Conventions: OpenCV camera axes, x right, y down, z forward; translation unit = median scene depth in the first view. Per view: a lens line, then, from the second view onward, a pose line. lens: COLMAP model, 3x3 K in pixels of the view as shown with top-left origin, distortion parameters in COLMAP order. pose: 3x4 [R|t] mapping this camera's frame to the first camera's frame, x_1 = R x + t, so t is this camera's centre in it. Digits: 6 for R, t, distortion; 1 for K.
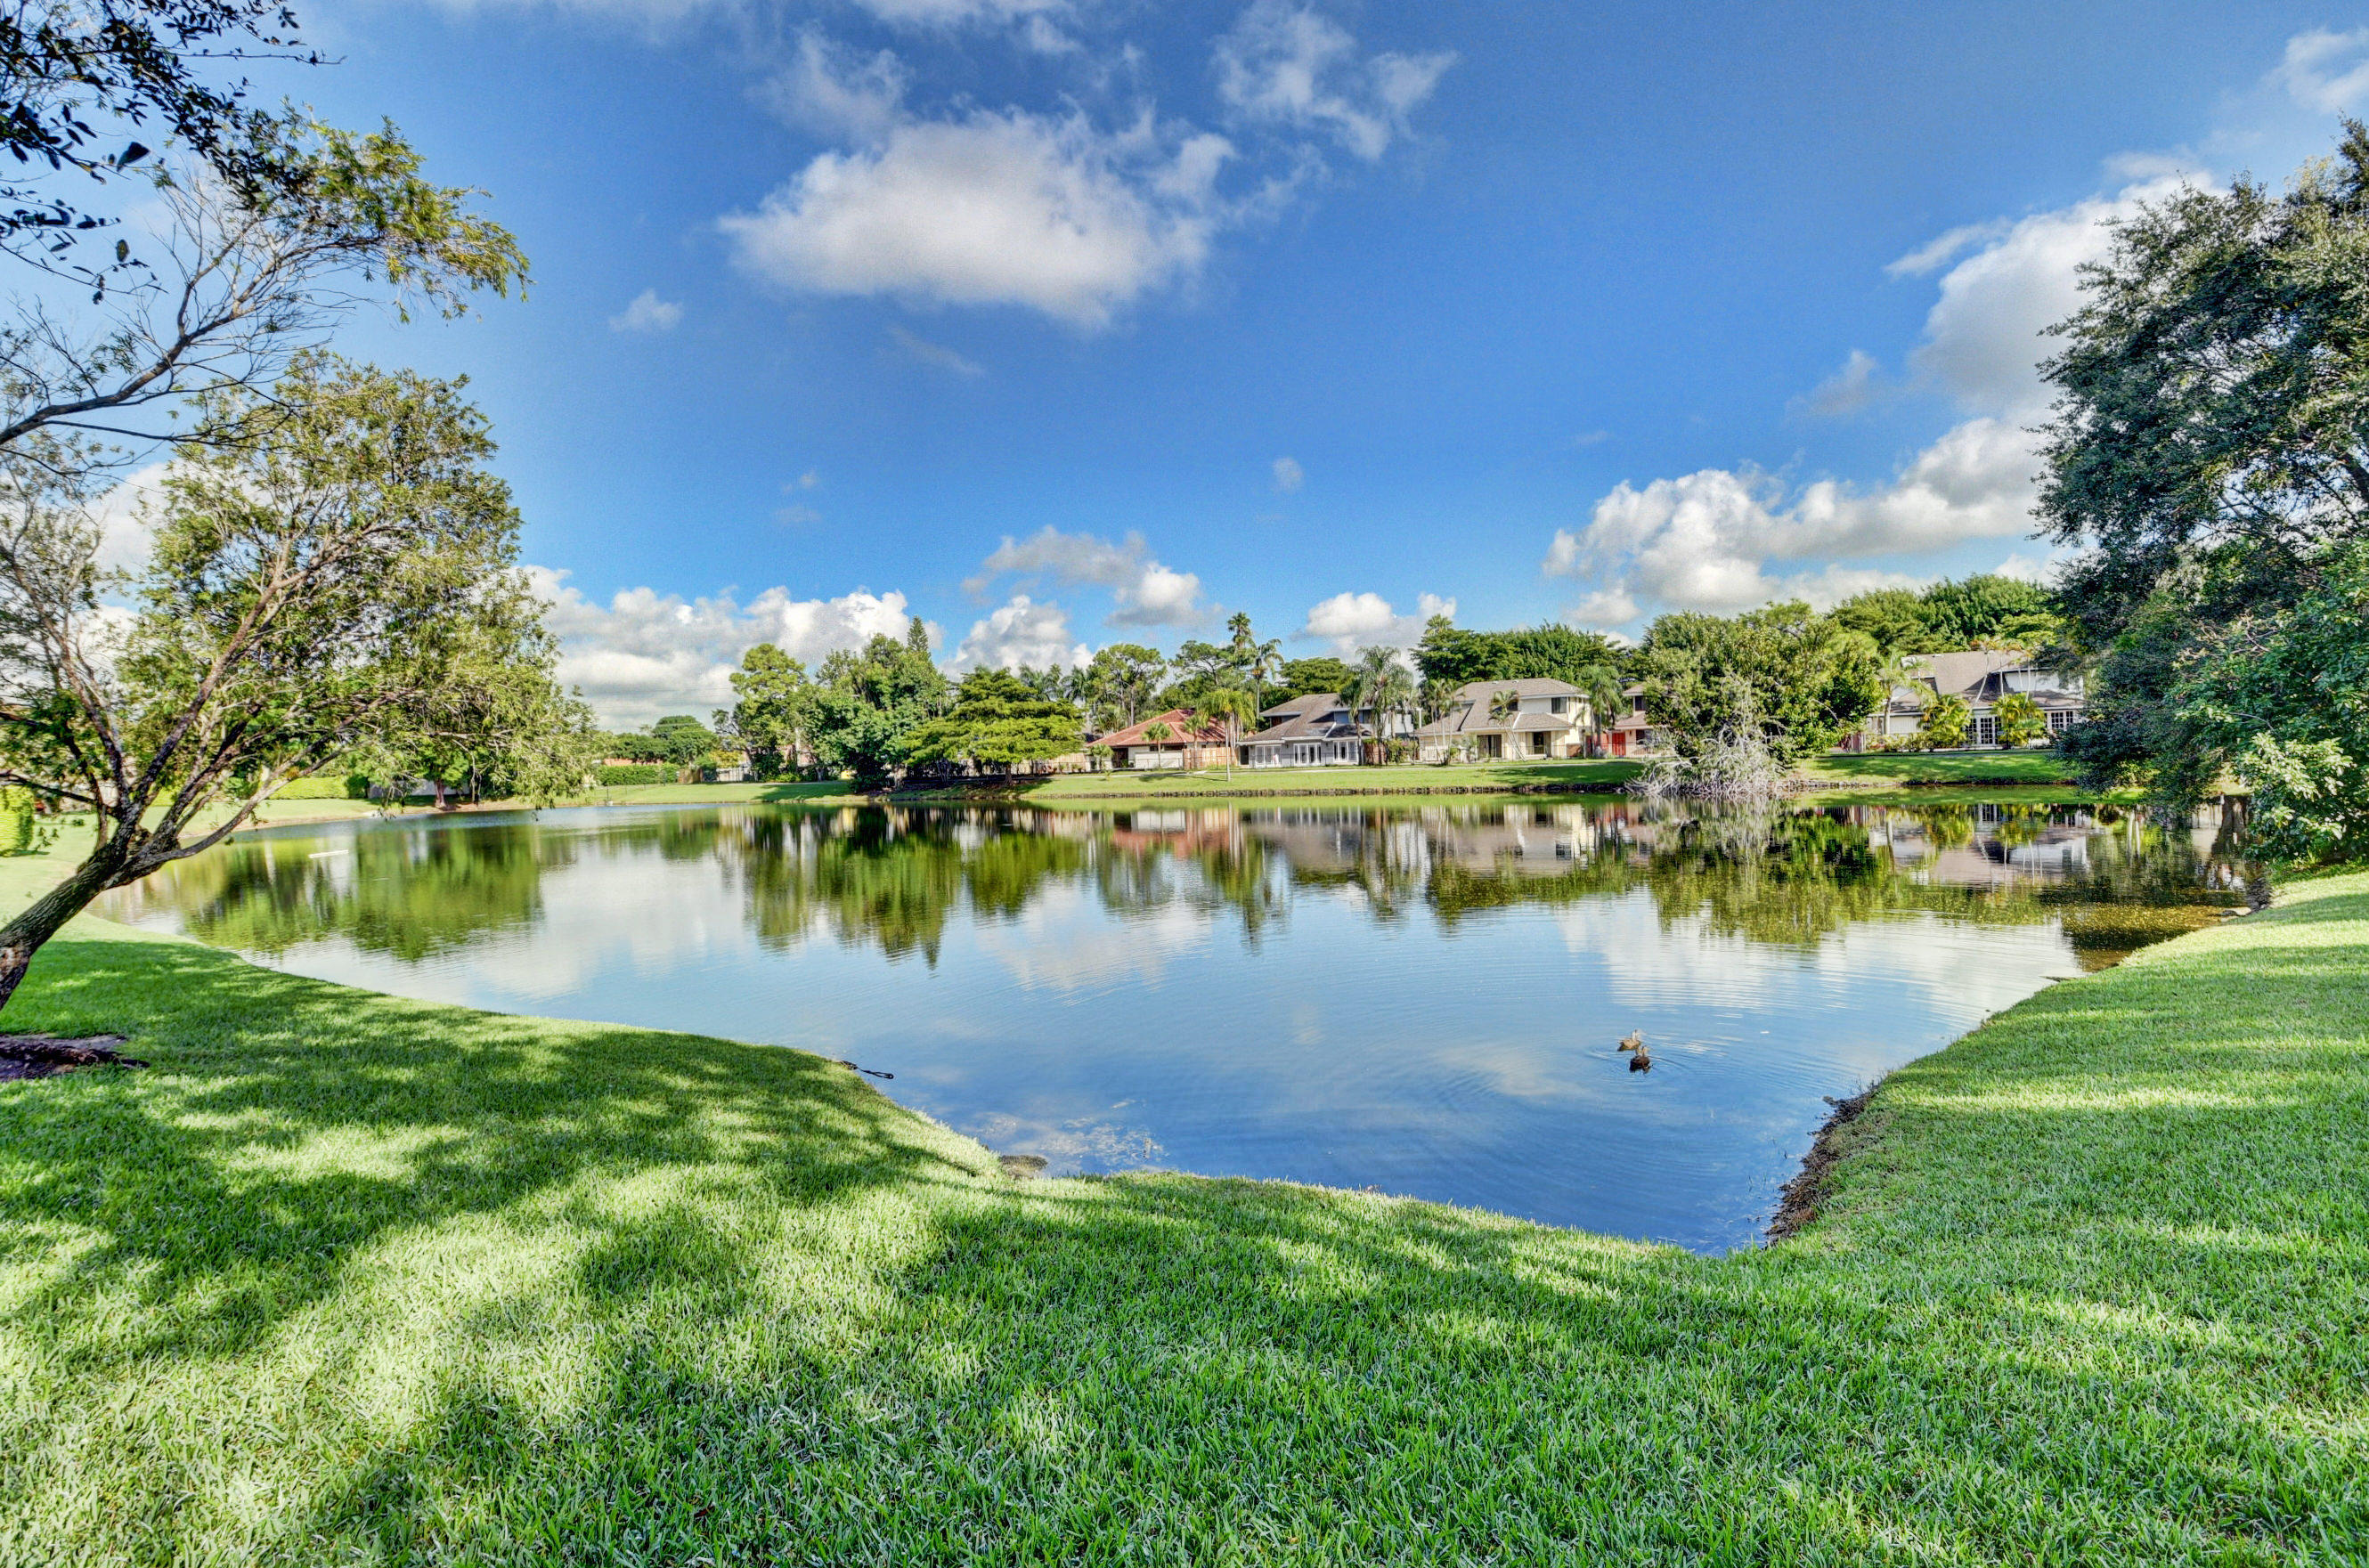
lens RADIAL K [[1042.5, 0, 1199.8], [0, 1042.5, 778.8], [0, 0, 1]] dist [0.016064, -0.000179]
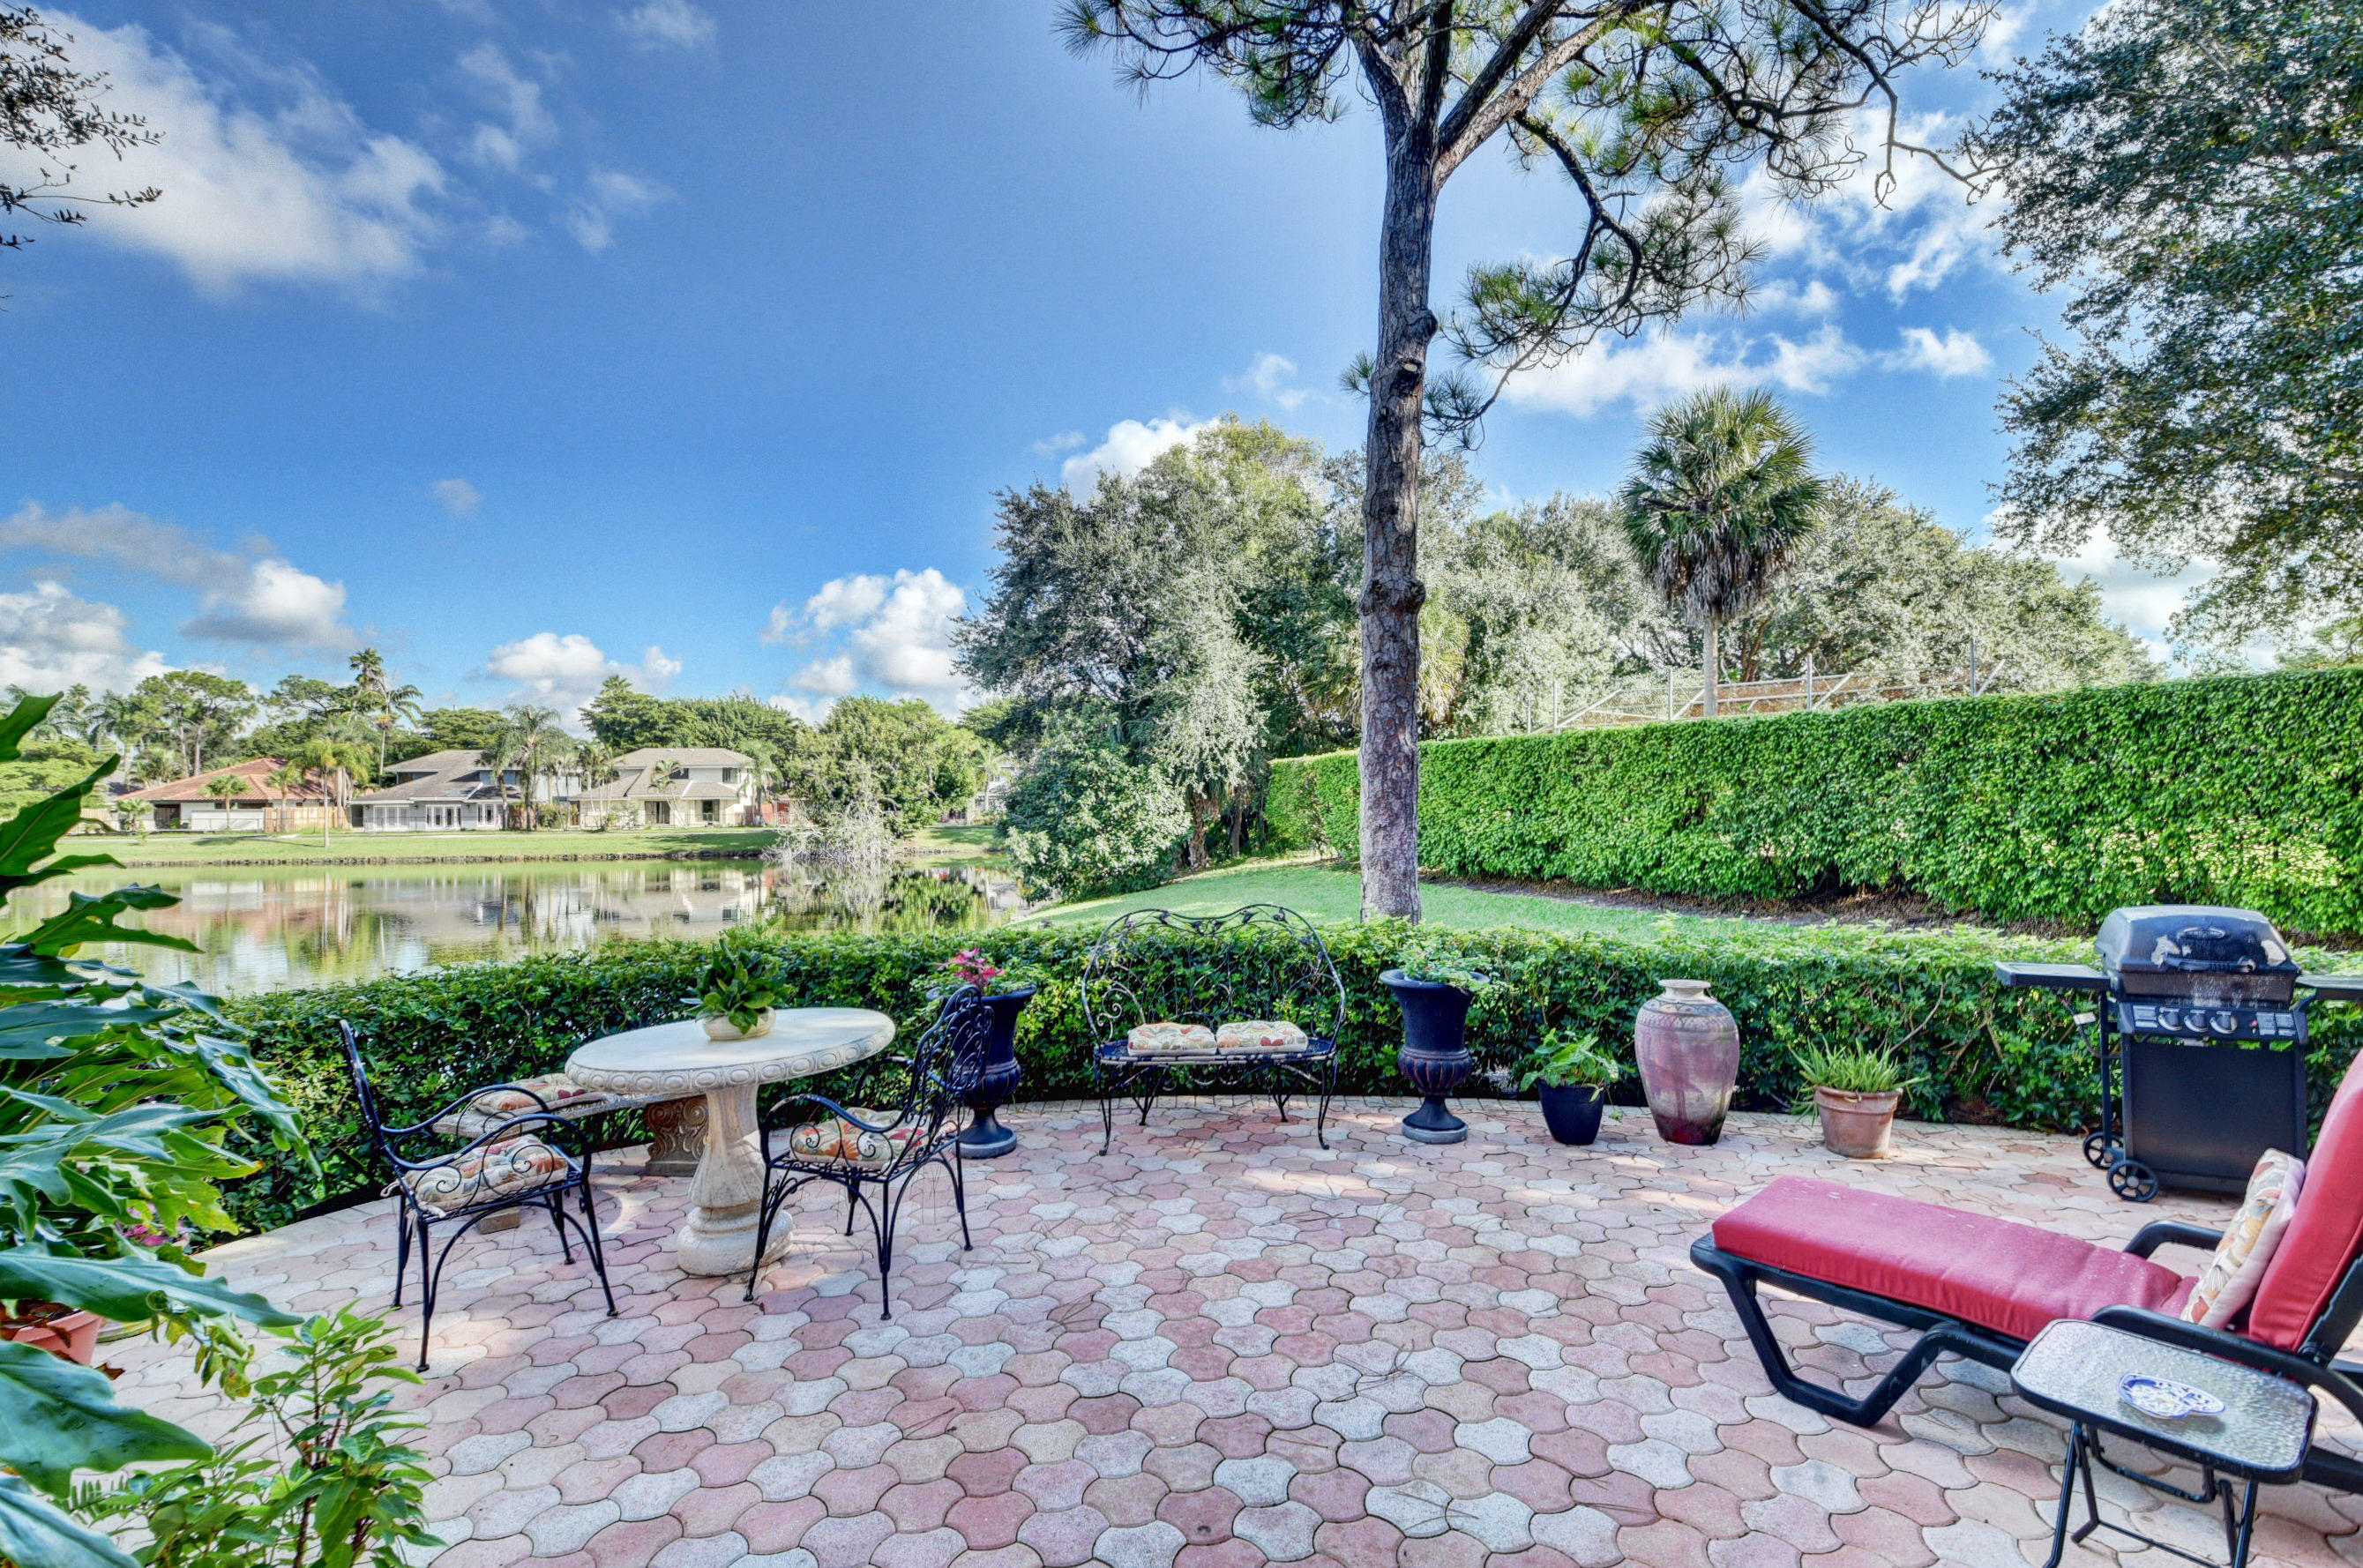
lens RADIAL K [[1041.2, 0, 1180.9], [0, 1041.2, 774.3], [0, 0, 1]] dist [0.021275, -0.032888]
pose [[0.777971, 0.044391, 0.626731, 0.033766], [-0.004493, 0.997869, -0.065101, -0.004320], [-0.628285, 0.047831, 0.776512, -0.102652]]
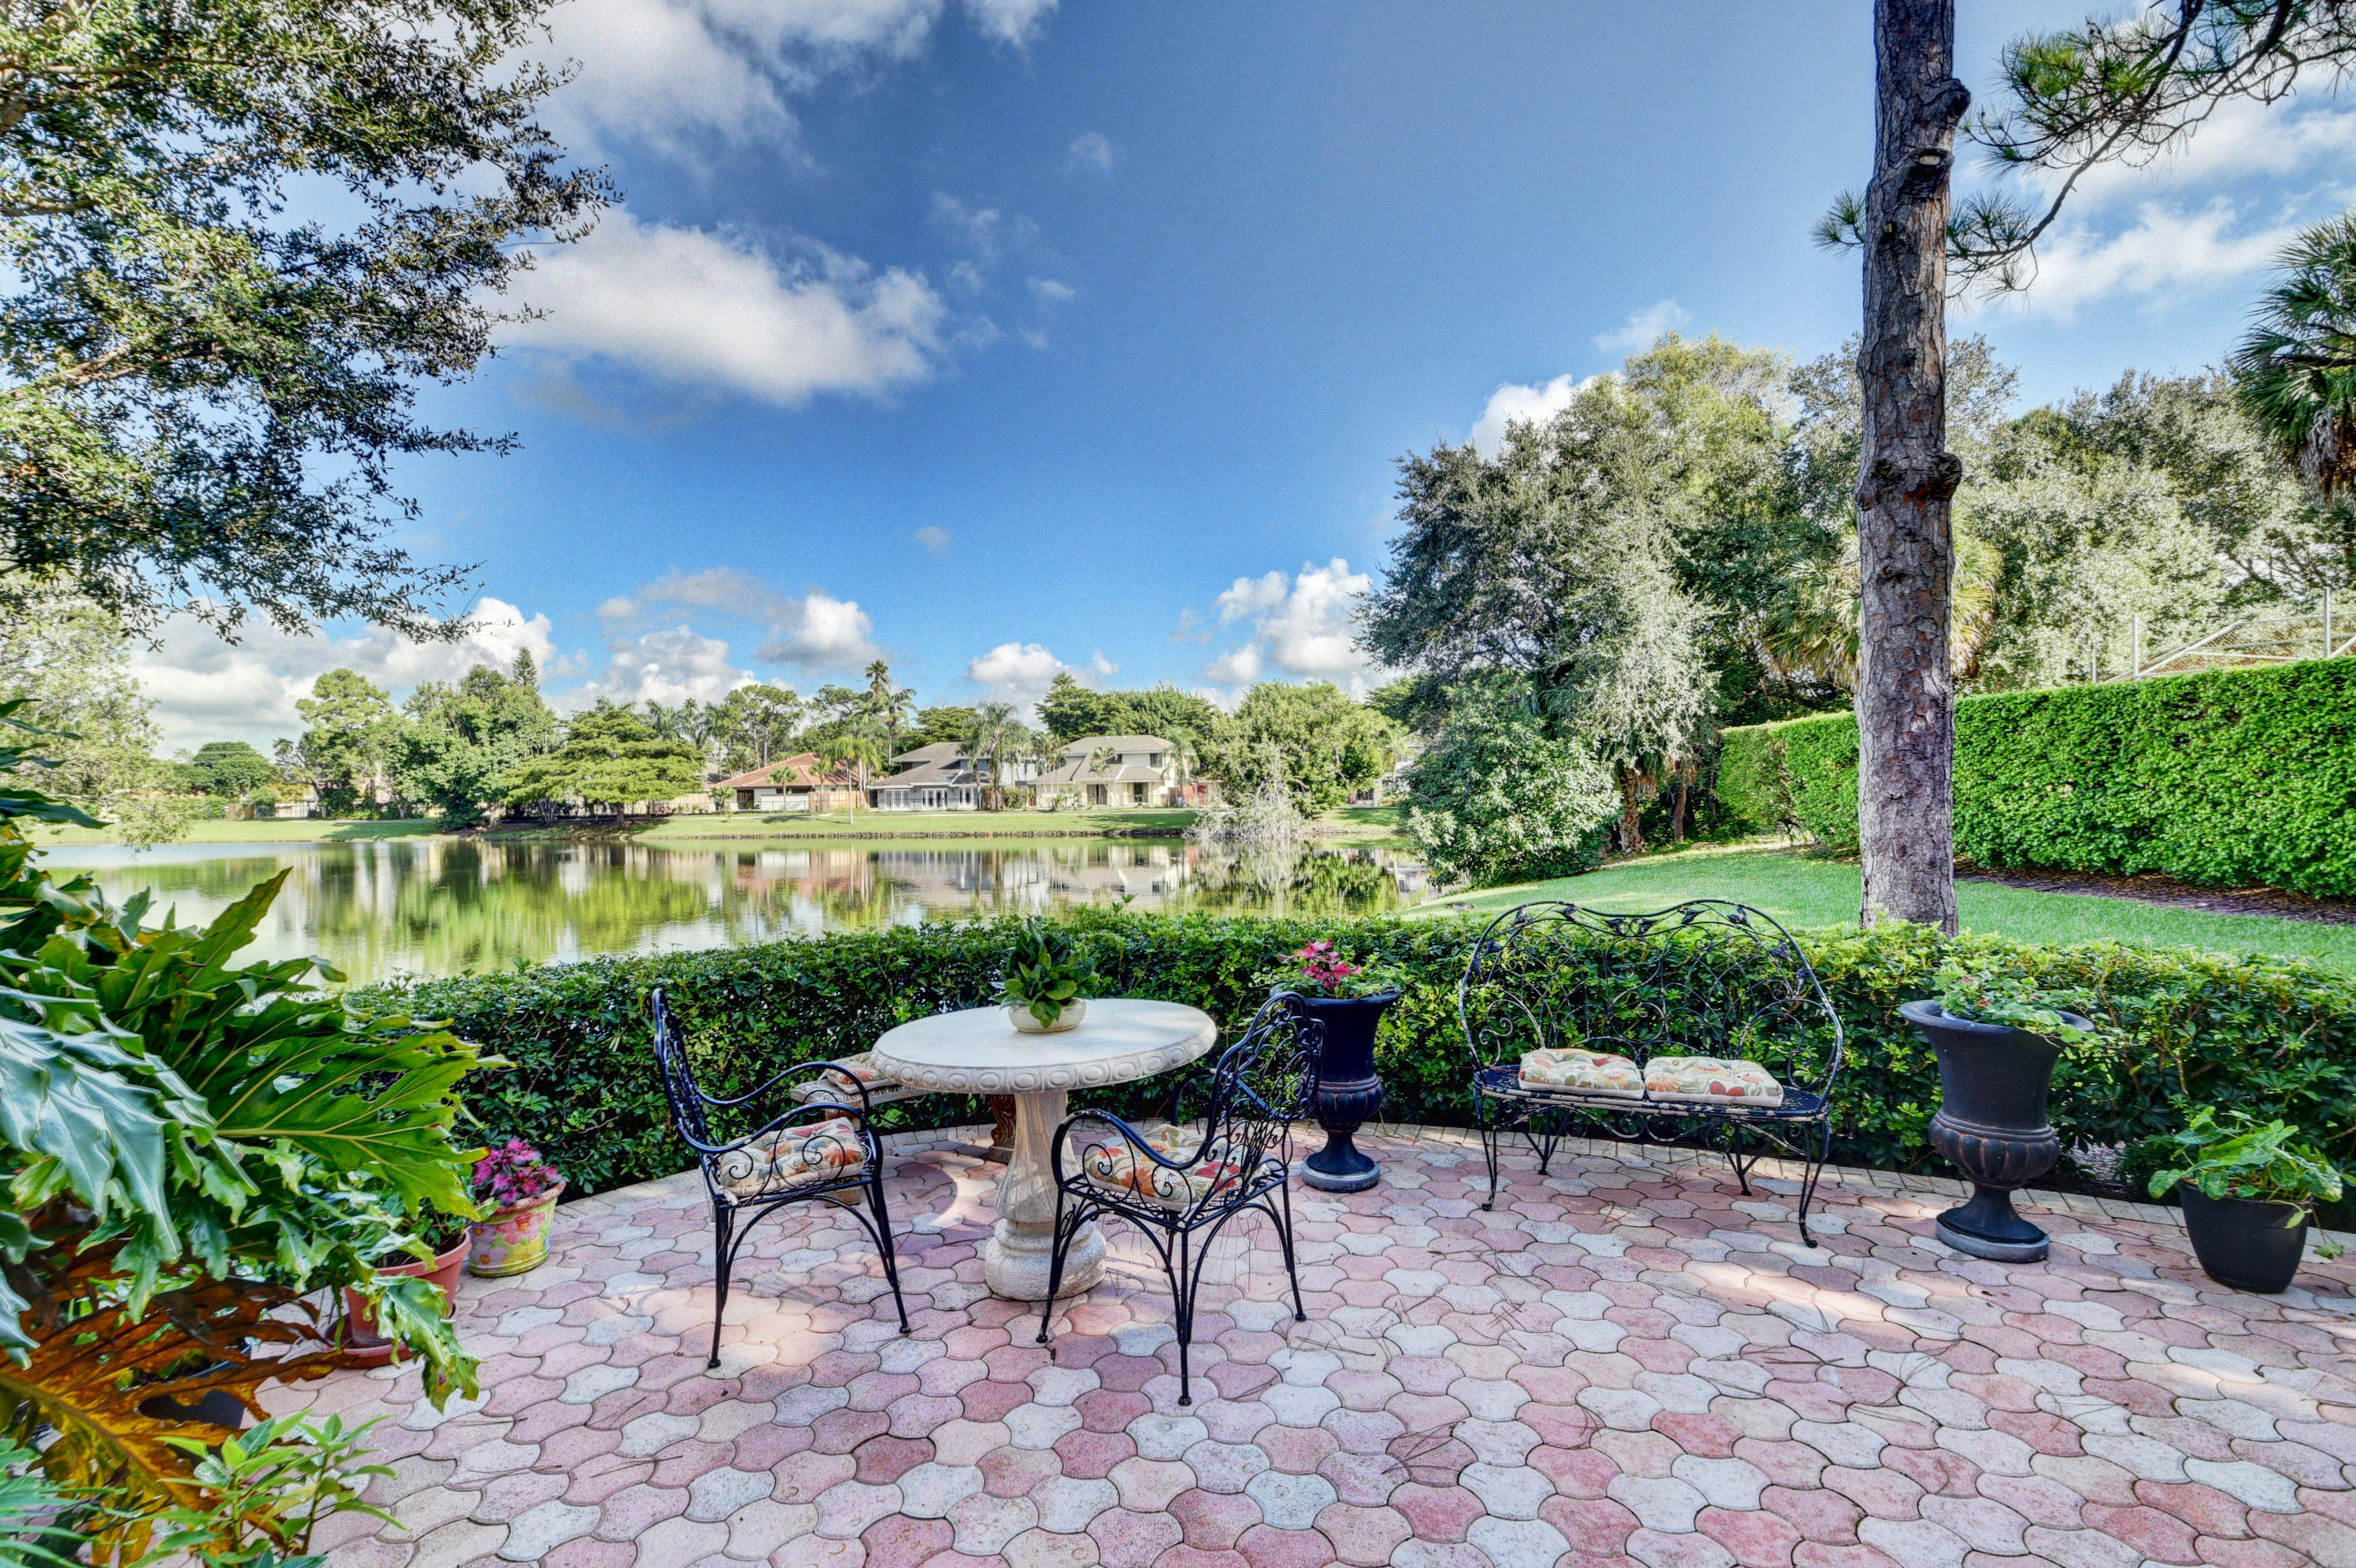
lens RADIAL K [[1040.4, 0, 1169.3], [0, 1040.4, 782.4], [0, 0, 1]] dist [0.026553, -0.041684]
pose [[0.961480, 0.020486, 0.274112, 0.043137], [-0.010794, 0.999264, -0.036820, -0.003766], [-0.274664, 0.032442, 0.960993, -0.092854]]
